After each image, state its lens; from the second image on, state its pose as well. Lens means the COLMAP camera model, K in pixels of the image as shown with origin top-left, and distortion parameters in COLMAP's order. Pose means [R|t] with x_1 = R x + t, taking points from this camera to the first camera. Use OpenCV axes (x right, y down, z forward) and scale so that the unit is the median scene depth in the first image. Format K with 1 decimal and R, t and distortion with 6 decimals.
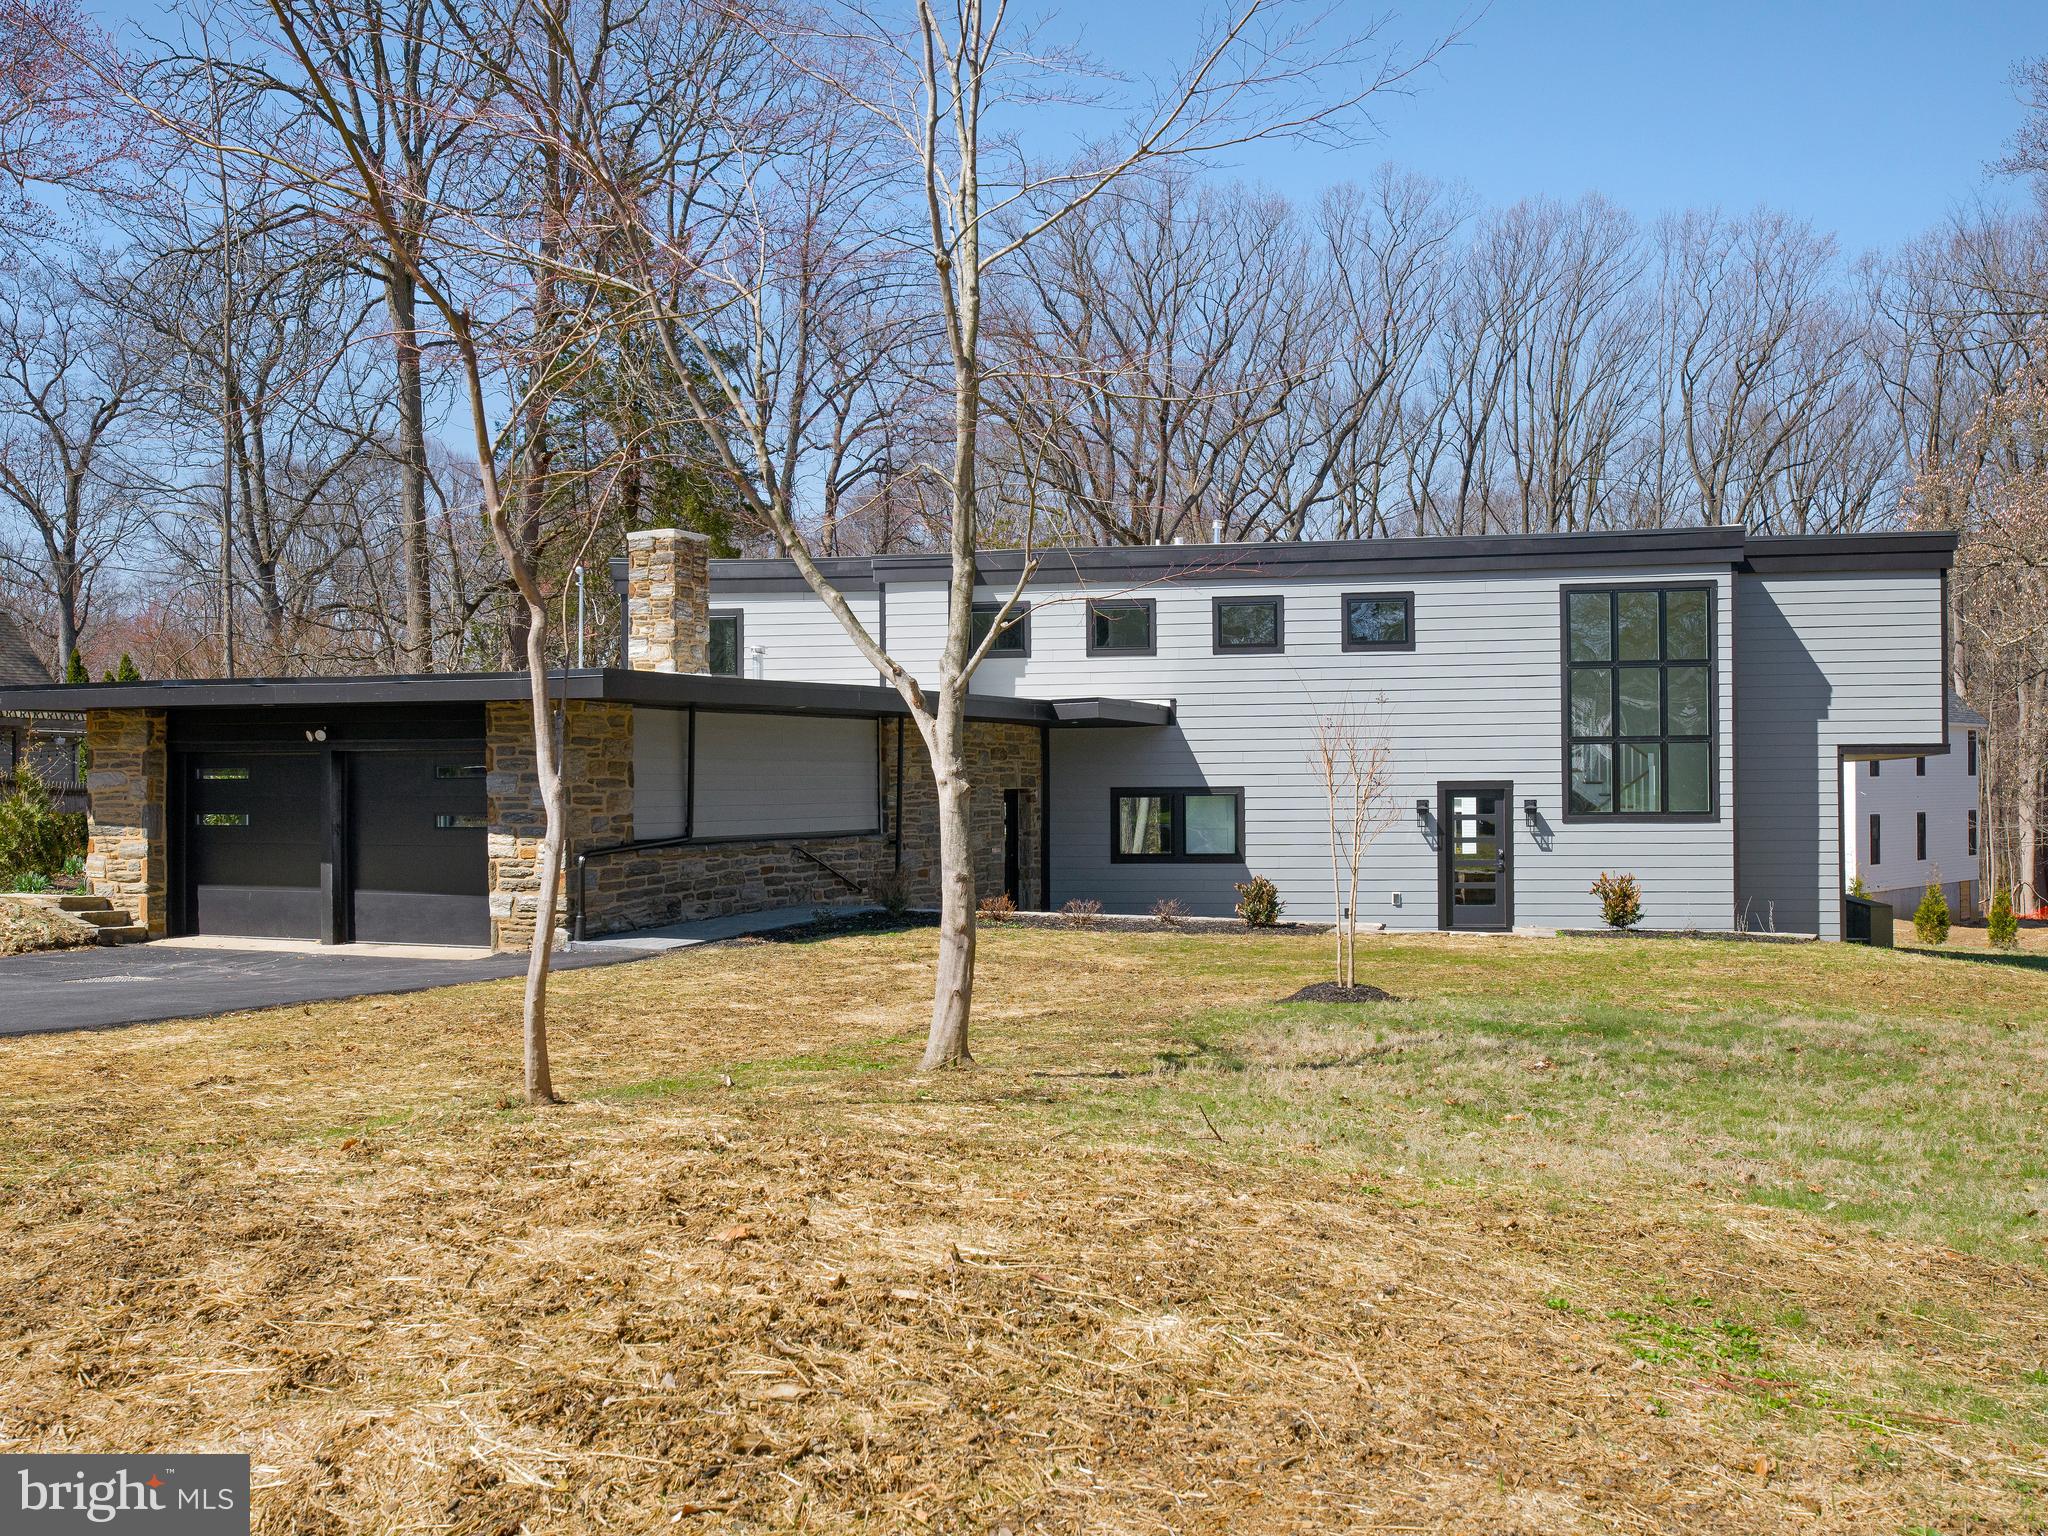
lens RADIAL K [[1516.6, 0, 1225.1], [0, 1516.6, 776.4], [0, 0, 1]] dist [-0.007144, -0.004714]
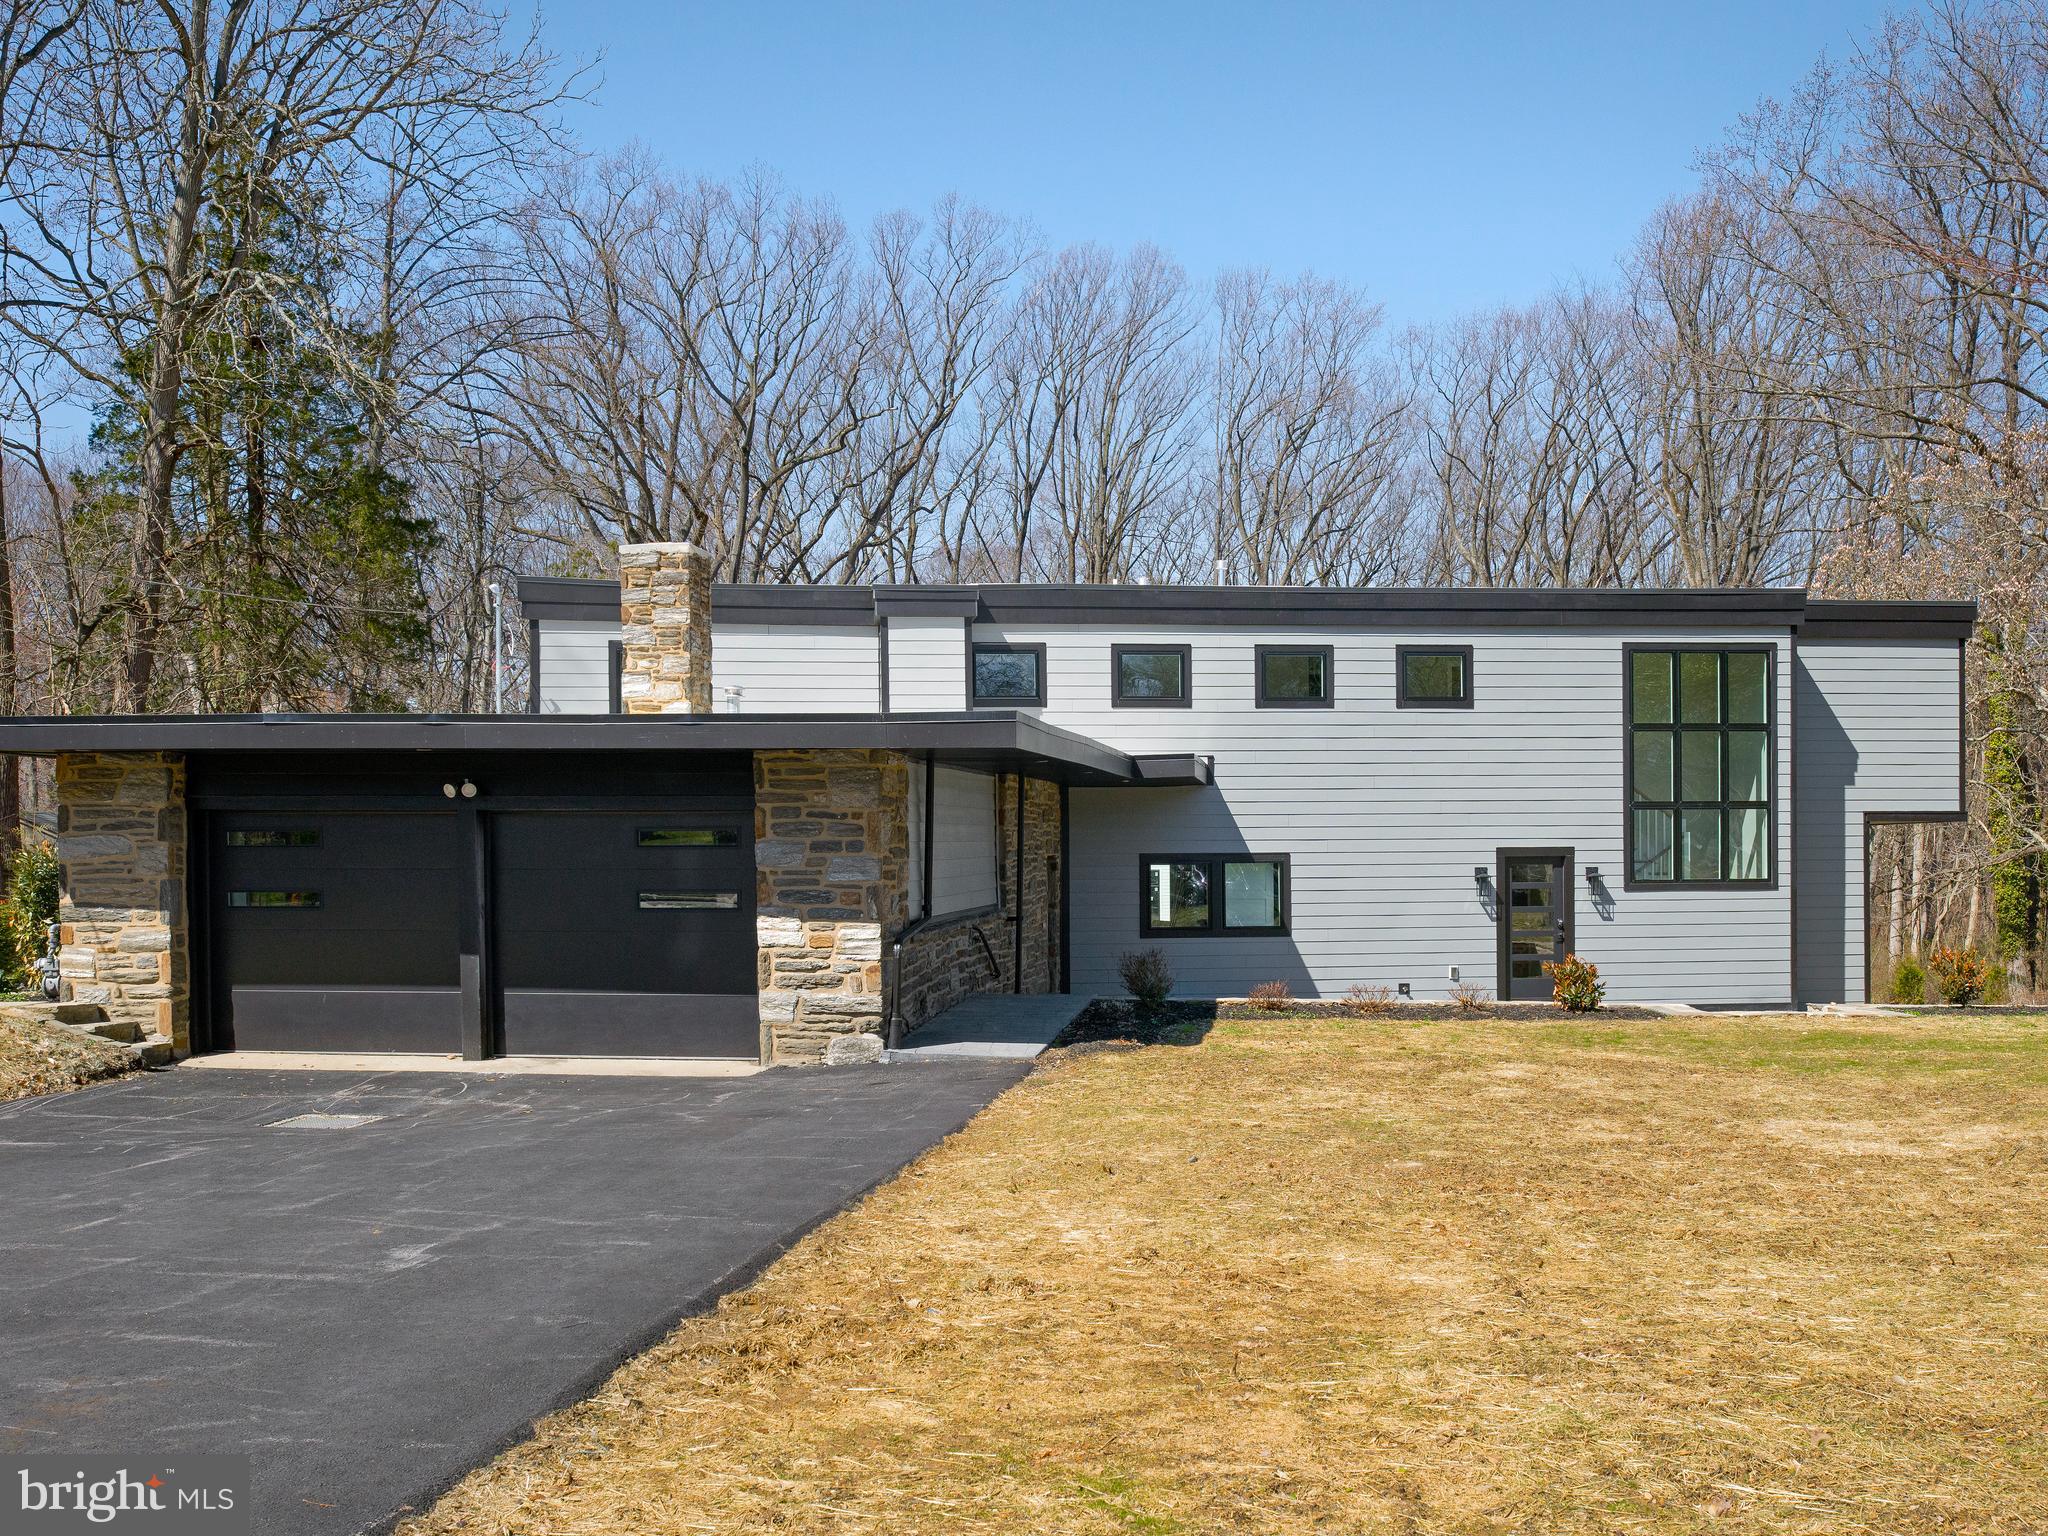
lens RADIAL K [[1599.1, 0, 1407.1], [0, 1599.1, 860.4], [0, 0, 1]] dist [-0.007620, -0.005182]
pose [[0.973713, 0.000111, 0.227777, -0.143224], [-0.003112, 0.999913, 0.012816, -0.001418], [-0.227755, -0.013188, 0.973629, 0.044713]]
